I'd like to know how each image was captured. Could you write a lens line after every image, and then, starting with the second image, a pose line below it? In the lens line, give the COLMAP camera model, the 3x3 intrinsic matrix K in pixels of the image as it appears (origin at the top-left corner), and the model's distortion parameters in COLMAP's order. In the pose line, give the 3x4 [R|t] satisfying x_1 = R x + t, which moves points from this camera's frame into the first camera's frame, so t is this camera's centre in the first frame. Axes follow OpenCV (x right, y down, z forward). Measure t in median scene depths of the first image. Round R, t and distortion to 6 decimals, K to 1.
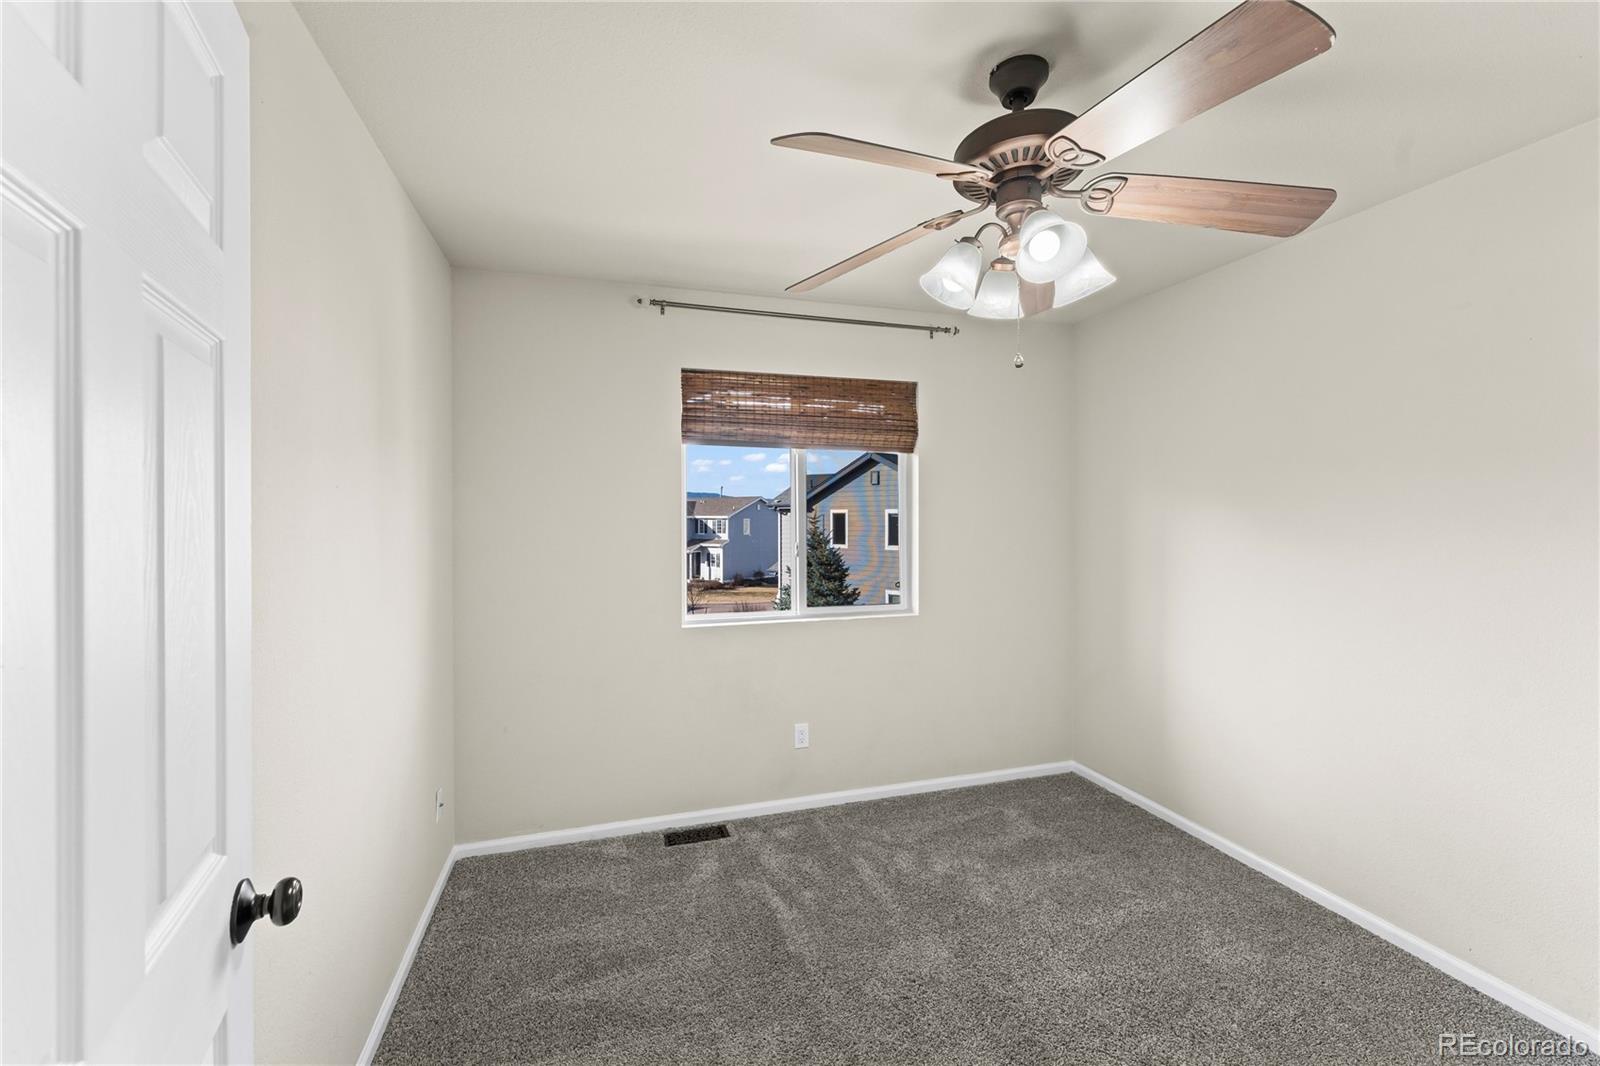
lens RADIAL K [[652.9, 0, 799.8], [0, 652.9, 527.2], [0, 0, 1]] dist [-0.000633, 0.000047]
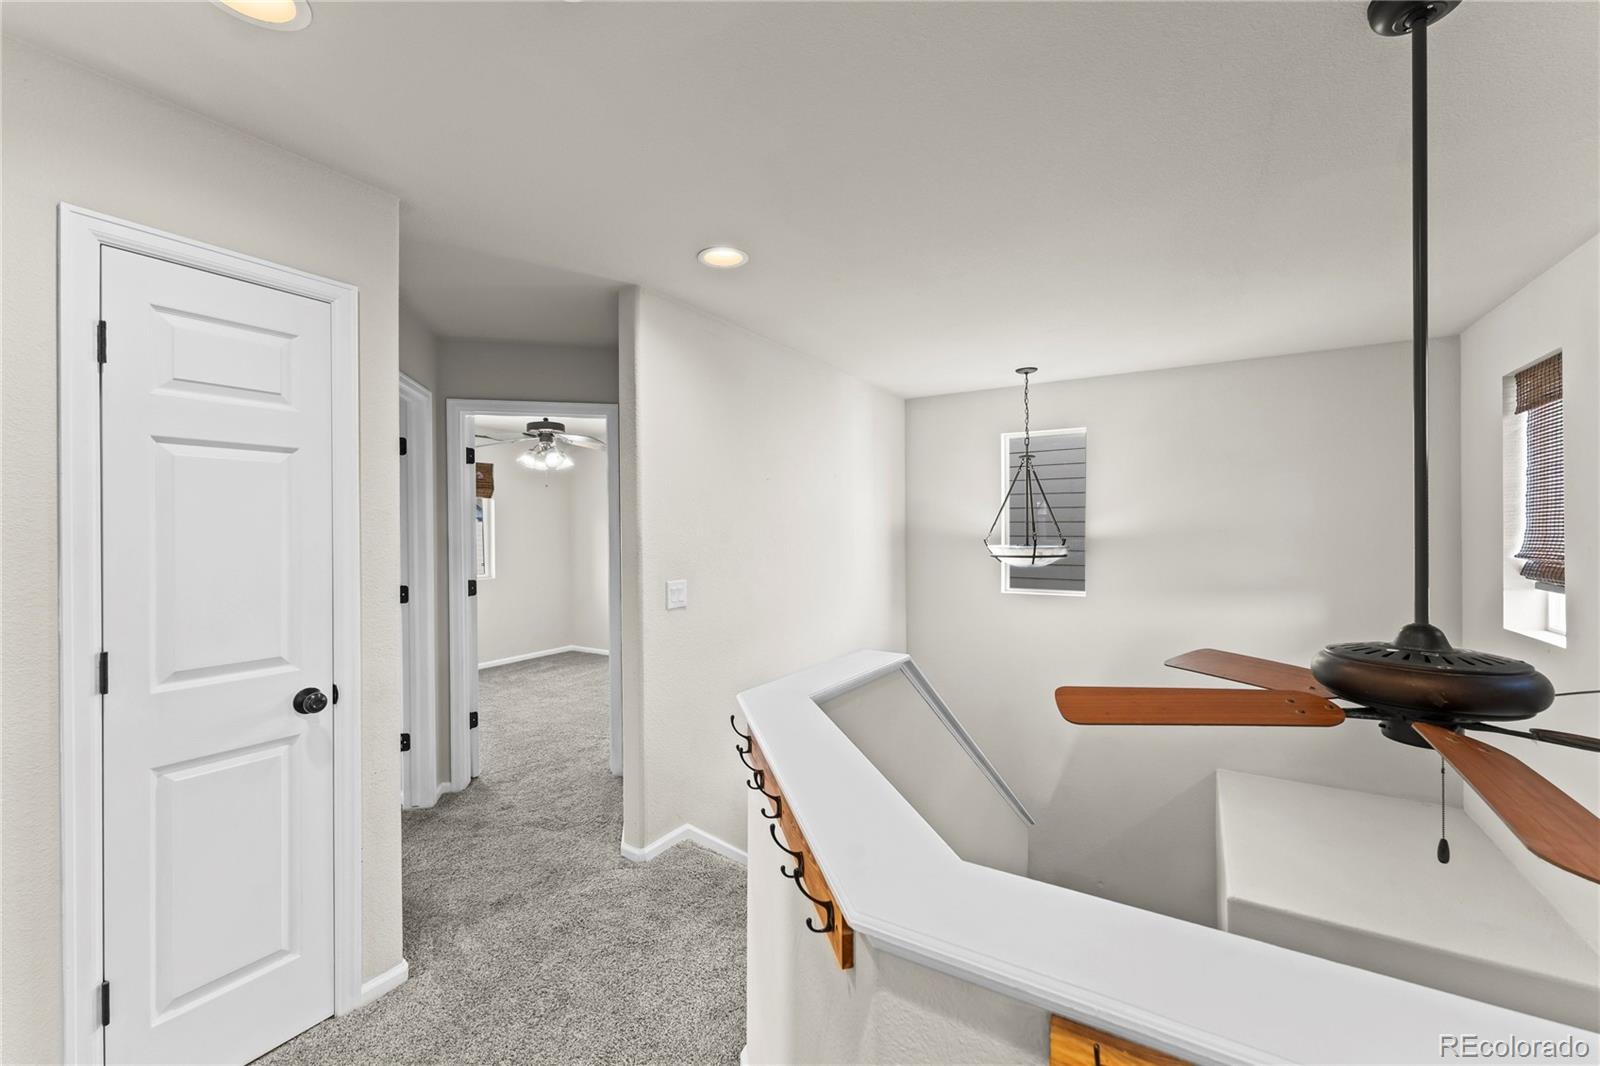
lens RADIAL K [[652.9, 0, 801.0], [0, 652.9, 532.2], [0, 0, 1]] dist [-0.000633, 0.000047]
pose [[0.758561, -0.005356, 0.651580, -0.425891], [0.009222, 0.999954, -0.002517, 0.005699], [-0.651536, 0.007918, 0.758576, -1.187609]]
